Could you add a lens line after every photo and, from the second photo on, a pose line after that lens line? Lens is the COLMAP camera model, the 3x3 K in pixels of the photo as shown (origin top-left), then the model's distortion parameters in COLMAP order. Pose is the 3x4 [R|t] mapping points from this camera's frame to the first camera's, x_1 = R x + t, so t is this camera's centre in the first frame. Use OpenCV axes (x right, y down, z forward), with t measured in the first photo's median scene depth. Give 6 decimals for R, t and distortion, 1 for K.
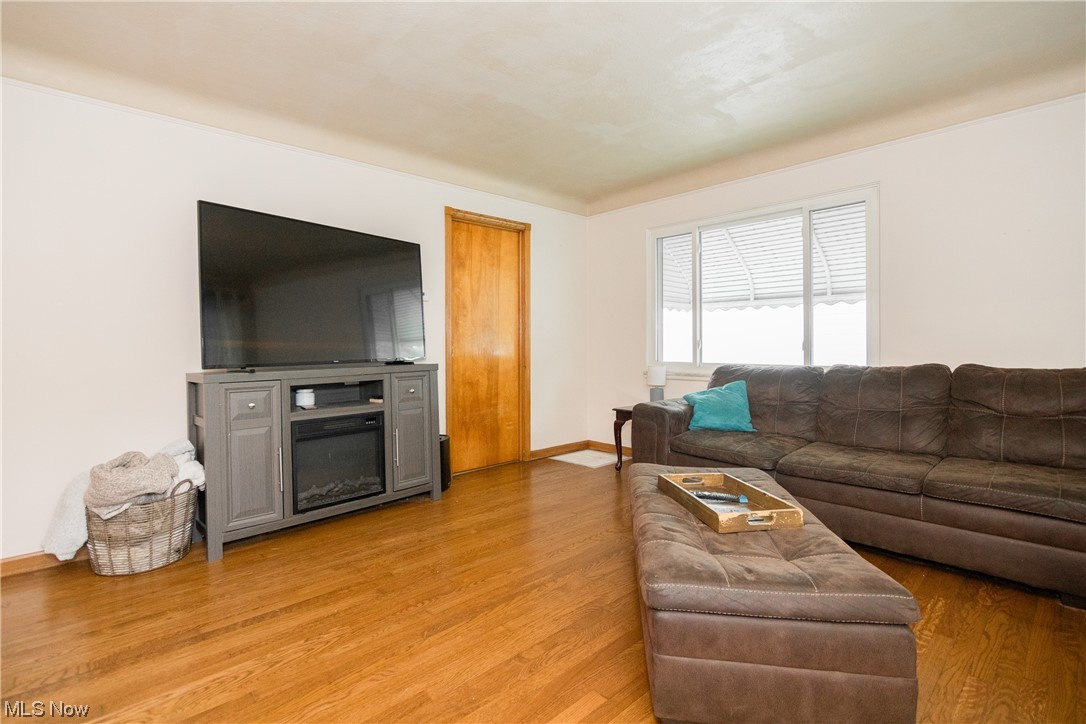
lens RADIAL K [[507.8, 0, 533.6], [0, 507.8, 353.1], [0, 0, 1]] dist [-0.003192, 0.000463]
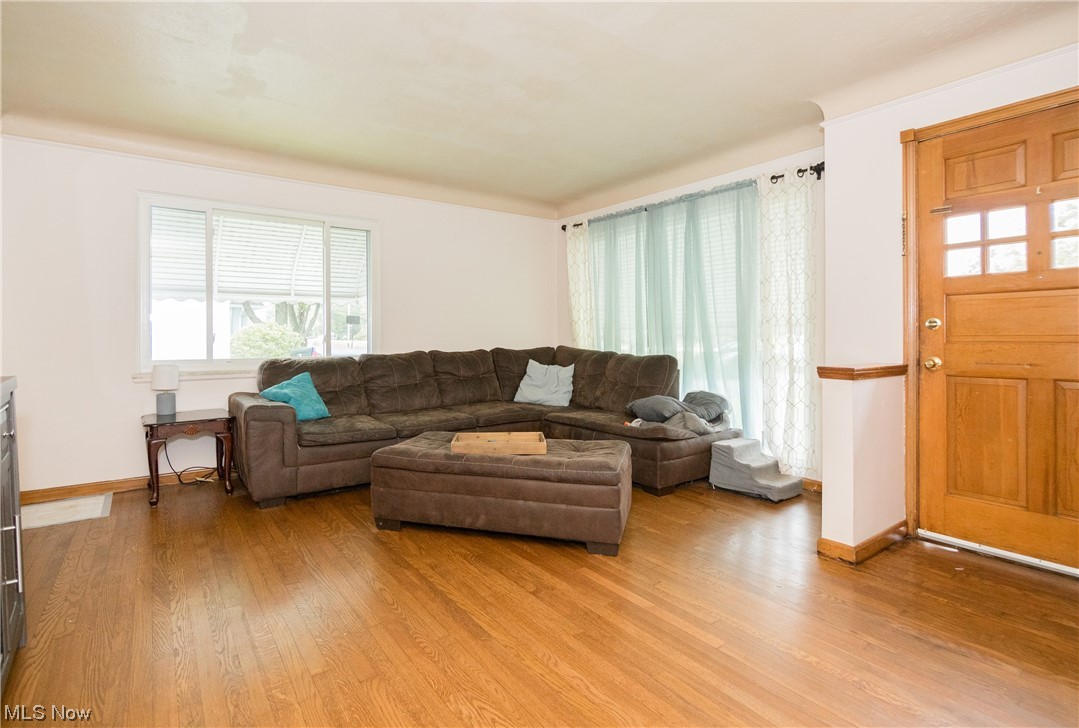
lens RADIAL K [[515.1, 0, 516.9], [0, 515.1, 337.5], [0, 0, 1]] dist [0.000018, 0.000017]
pose [[0.129489, 0.004206, 0.991572, -0.911258], [0.021436, 0.999745, -0.007040, -0.002324], [-0.991349, 0.022166, 0.129366, 0.627020]]
